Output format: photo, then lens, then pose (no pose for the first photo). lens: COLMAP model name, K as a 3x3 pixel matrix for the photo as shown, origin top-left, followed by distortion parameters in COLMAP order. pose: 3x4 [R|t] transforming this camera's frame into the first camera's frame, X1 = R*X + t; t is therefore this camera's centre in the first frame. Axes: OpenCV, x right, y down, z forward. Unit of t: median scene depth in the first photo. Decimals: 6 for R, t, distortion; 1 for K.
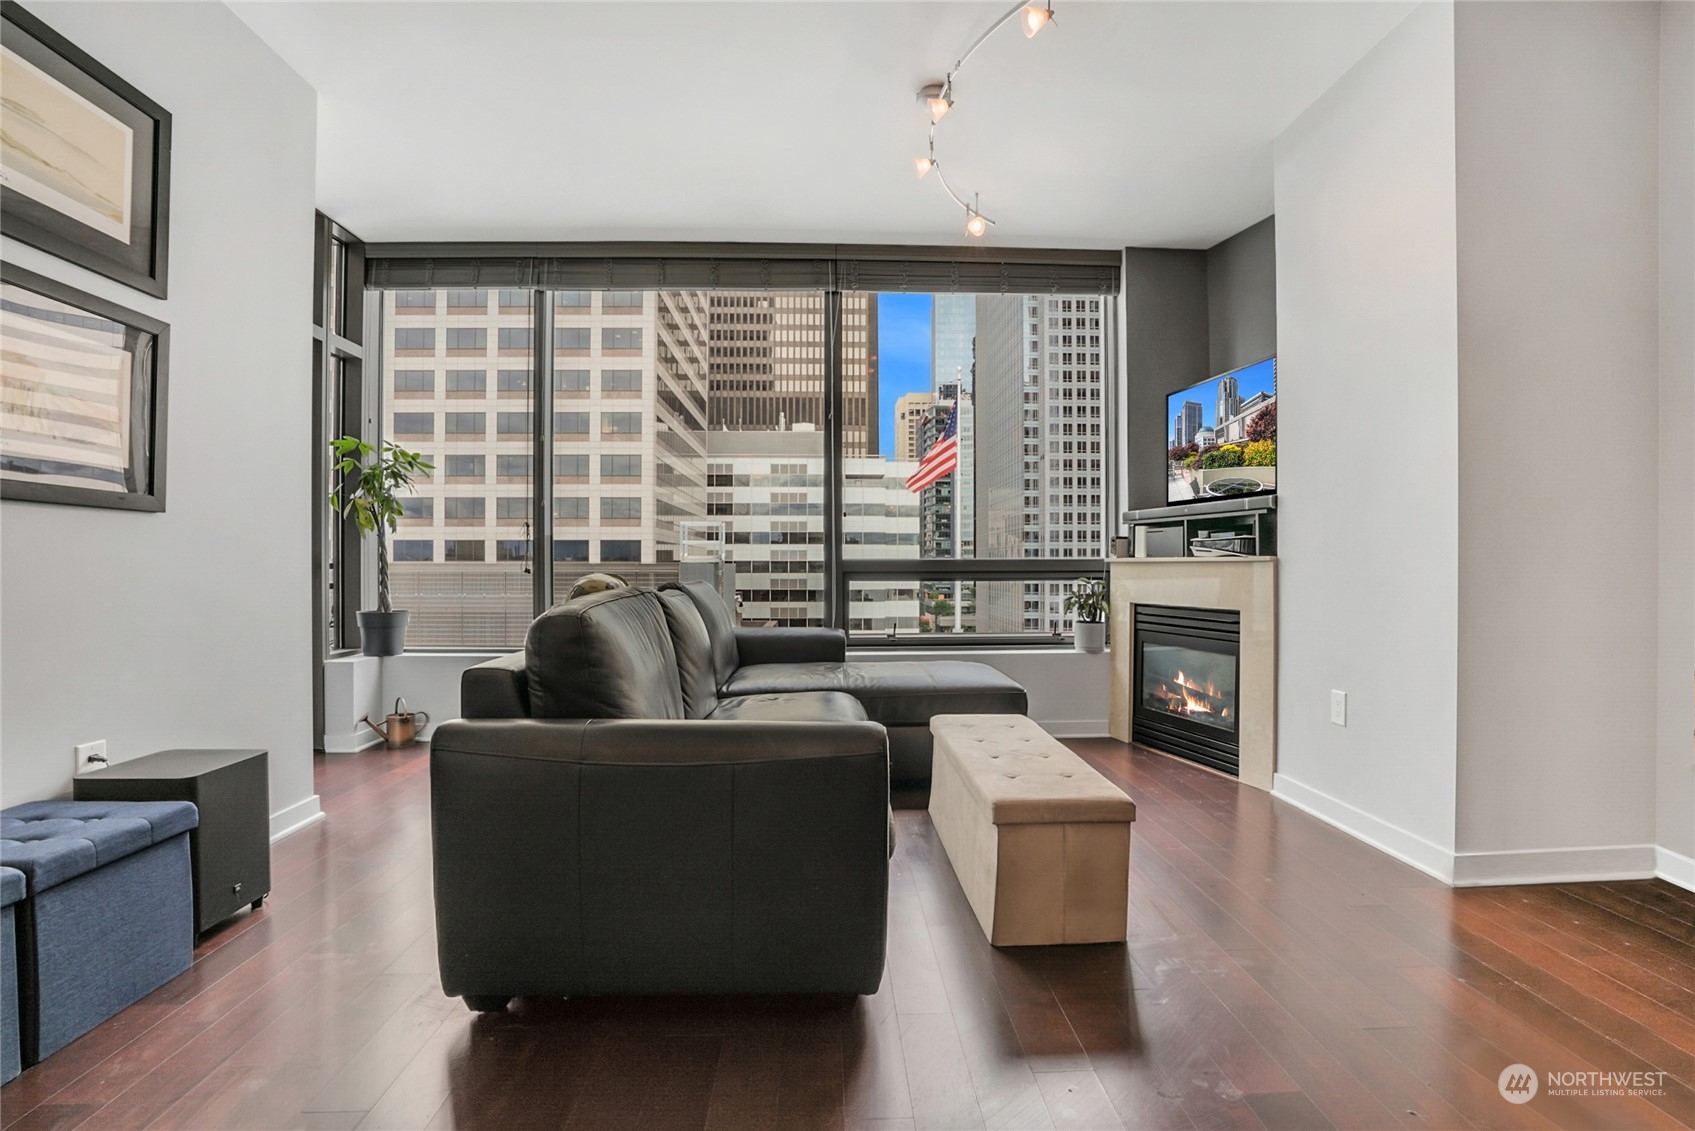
lens RADIAL K [[798.2, 0, 849.1], [0, 798.2, 553.9], [0, 0, 1]] dist [-0.061940, 0.022747]
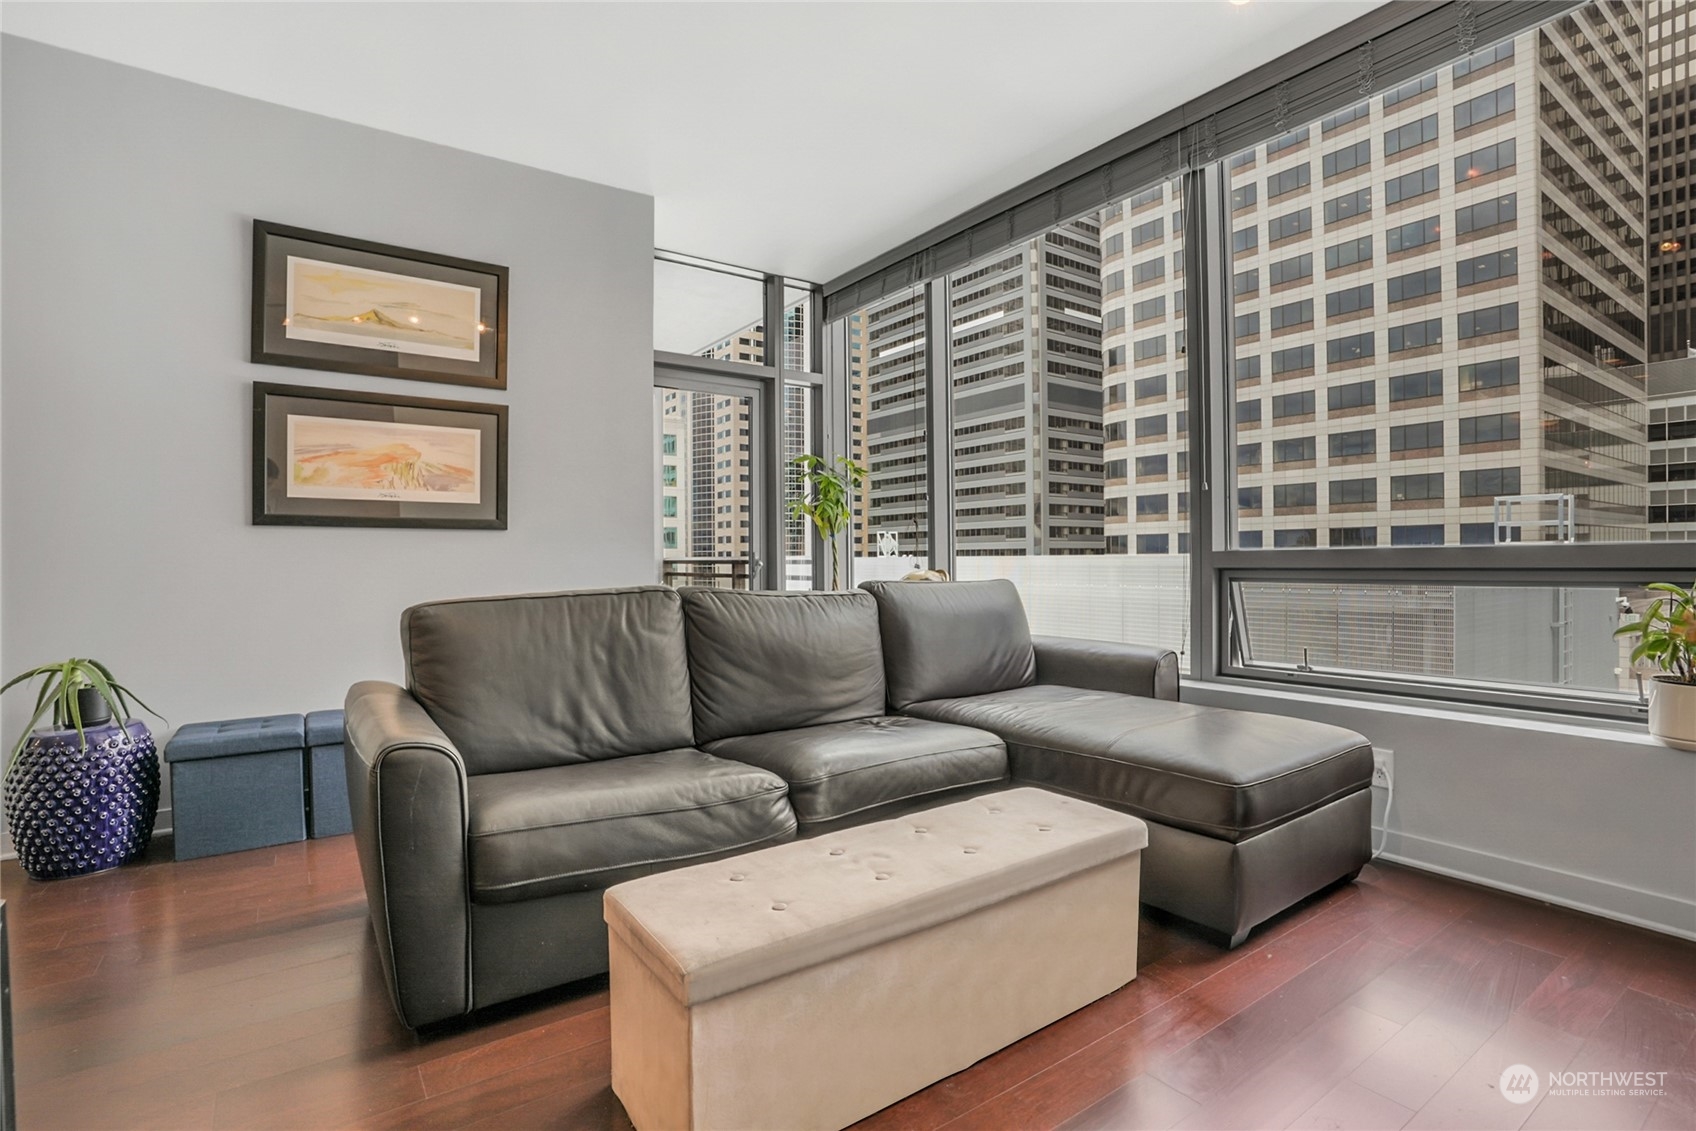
lens RADIAL K [[816.1, 0, 853.8], [0, 816.1, 558.3], [0, 0, 1]] dist [-0.040773, 0.000295]
pose [[0.532874, -0.003794, -0.846186, 0.456108], [0.018473, 0.999804, 0.007150, 0.003123], [0.845993, -0.019441, 0.532839, 0.388745]]
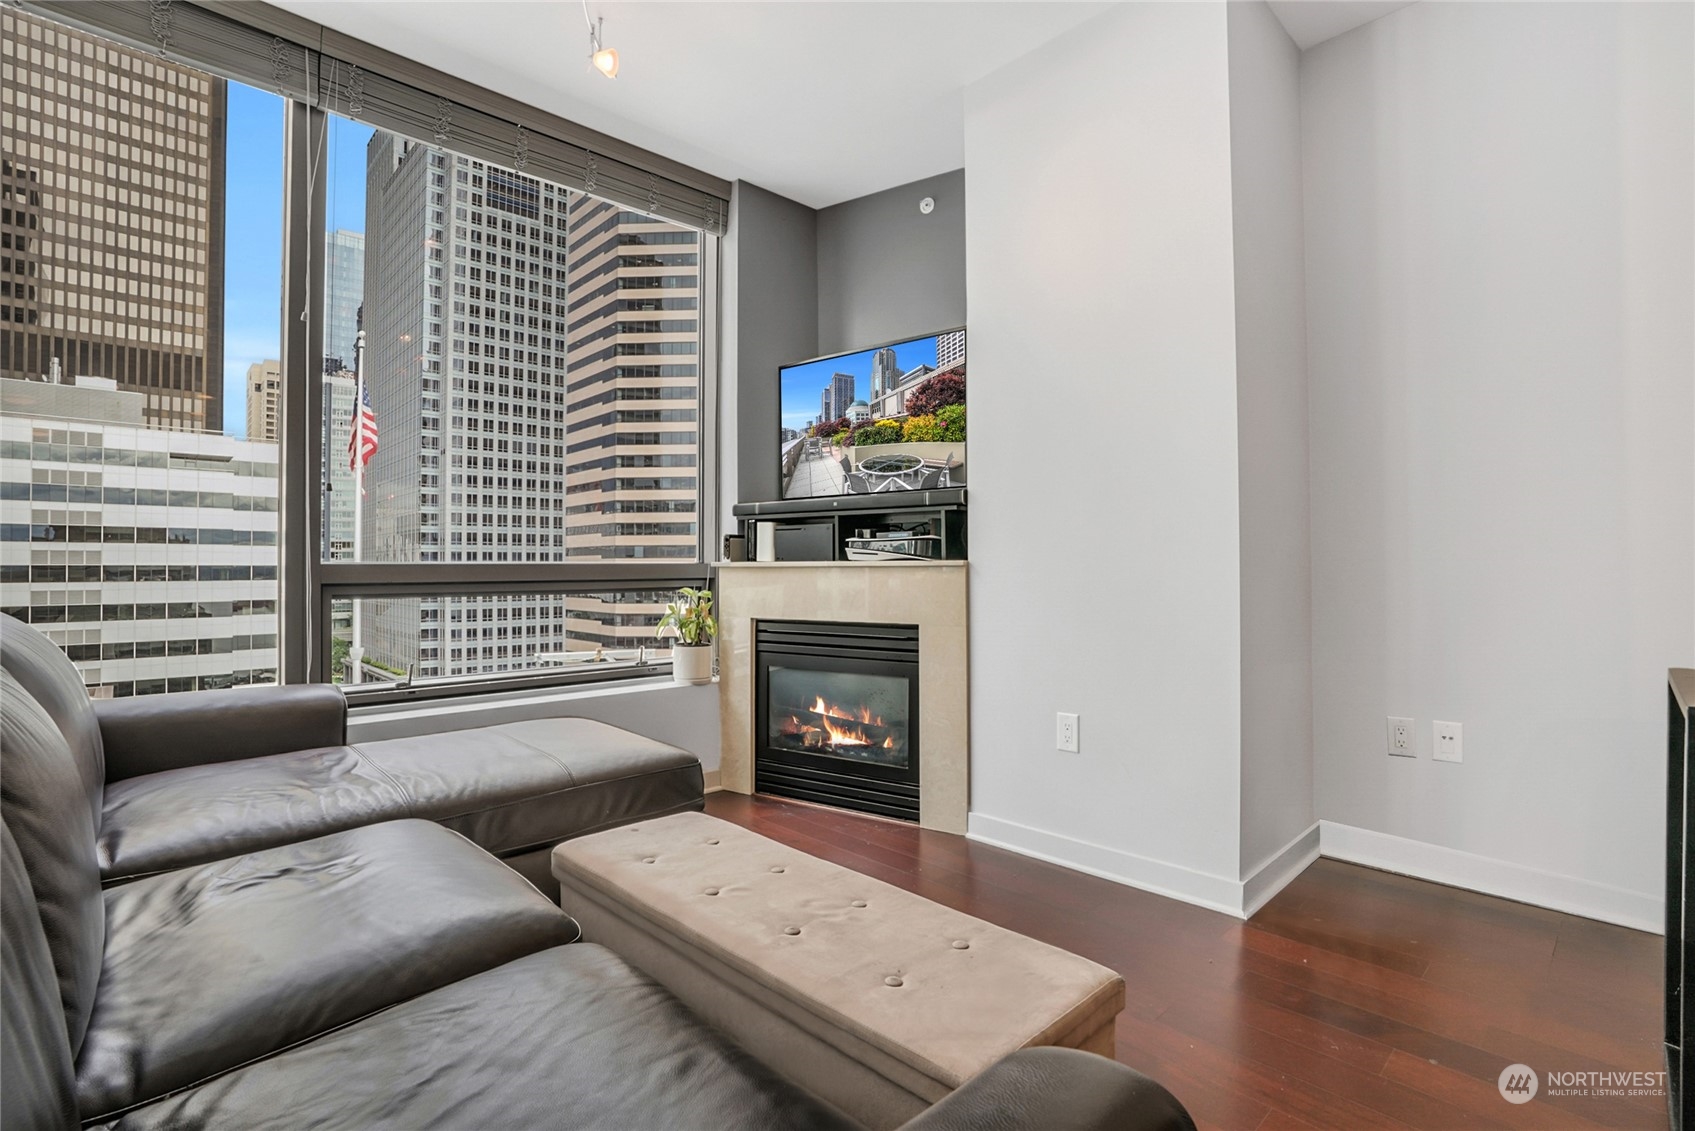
lens RADIAL K [[798.2, 0, 849.1], [0, 798.2, 553.9], [0, 0, 1]] dist [-0.061940, 0.022747]
pose [[0.748456, 0.007871, 0.663138, -0.104092], [-0.004191, 0.999966, -0.007139, 0.002306], [-0.663172, 0.002564, 0.748463, 0.337722]]
